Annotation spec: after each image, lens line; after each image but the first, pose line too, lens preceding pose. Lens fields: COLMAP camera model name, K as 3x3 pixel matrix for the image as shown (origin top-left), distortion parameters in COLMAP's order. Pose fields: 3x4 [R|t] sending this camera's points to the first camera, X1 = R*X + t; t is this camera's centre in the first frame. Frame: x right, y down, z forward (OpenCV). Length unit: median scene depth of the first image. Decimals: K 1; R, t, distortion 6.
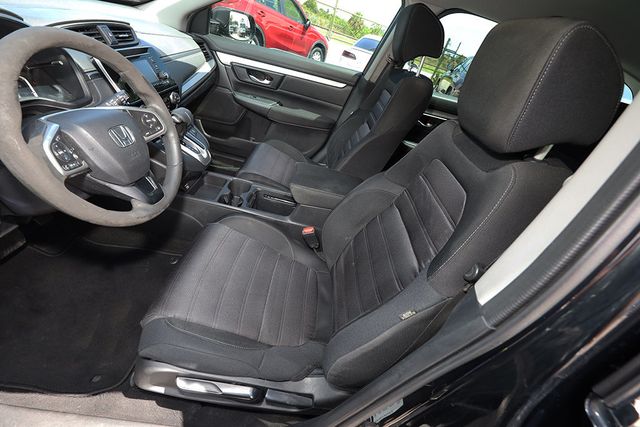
lens RADIAL K [[253.7, 0, 318.8], [0, 253.7, 214.3], [0, 0, 1]] dist [-0.000523, -0.000540]
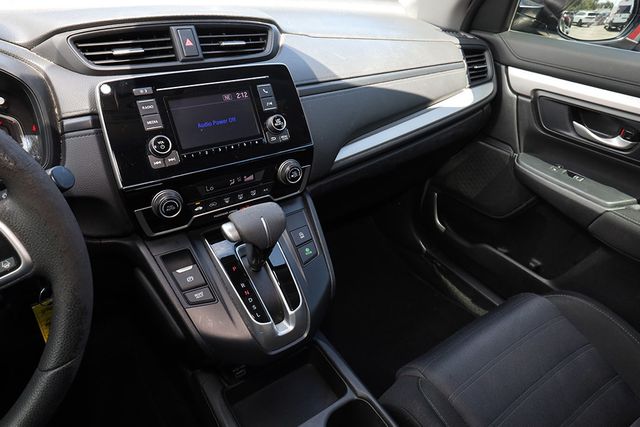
lens RADIAL K [[414.5, 0, 321.5], [0, 414.5, 214.5], [0, 0, 1]] dist [0.011842, -0.003968]
pose [[0.614798, 0.264634, -0.742962, -0.008670], [-0.415781, 0.909241, -0.020196, -0.339138], [0.670187, 0.321325, 0.669029, 0.503185]]
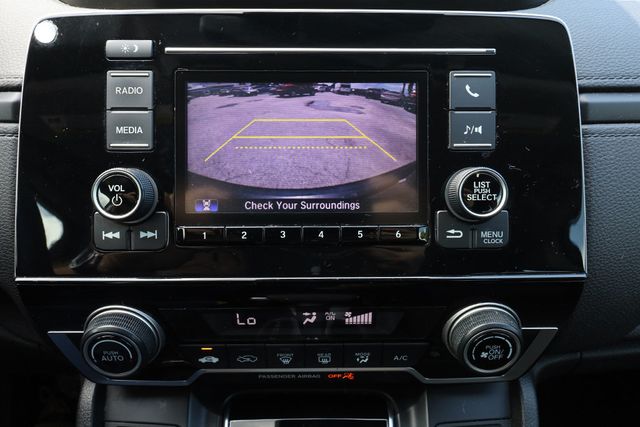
lens RADIAL K [[434.7, 0, 339.0], [0, 434.7, 215.0], [0, 0, 1]] dist [0.006199, -0.004088]
pose [[0.066622, 0.348677, -0.934872, -0.310491], [-0.601188, 0.761809, 0.241288, -0.437172], [0.796325, 0.545959, 0.260374, 0.701172]]
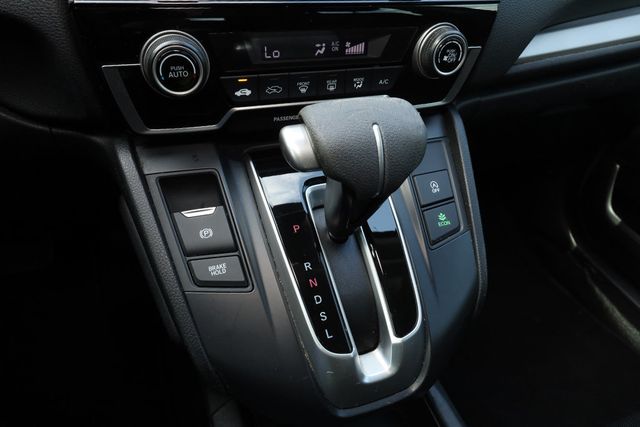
lens RADIAL K [[414.5, 0, 317.7], [0, 414.5, 212.0], [0, 0, 1]] dist [0.011842, -0.003968]
pose [[0.408880, 0.422501, -0.808894, -0.241613], [-0.551276, 0.820725, 0.150021, -0.295492], [0.727263, 0.384583, 0.568493, 0.663694]]
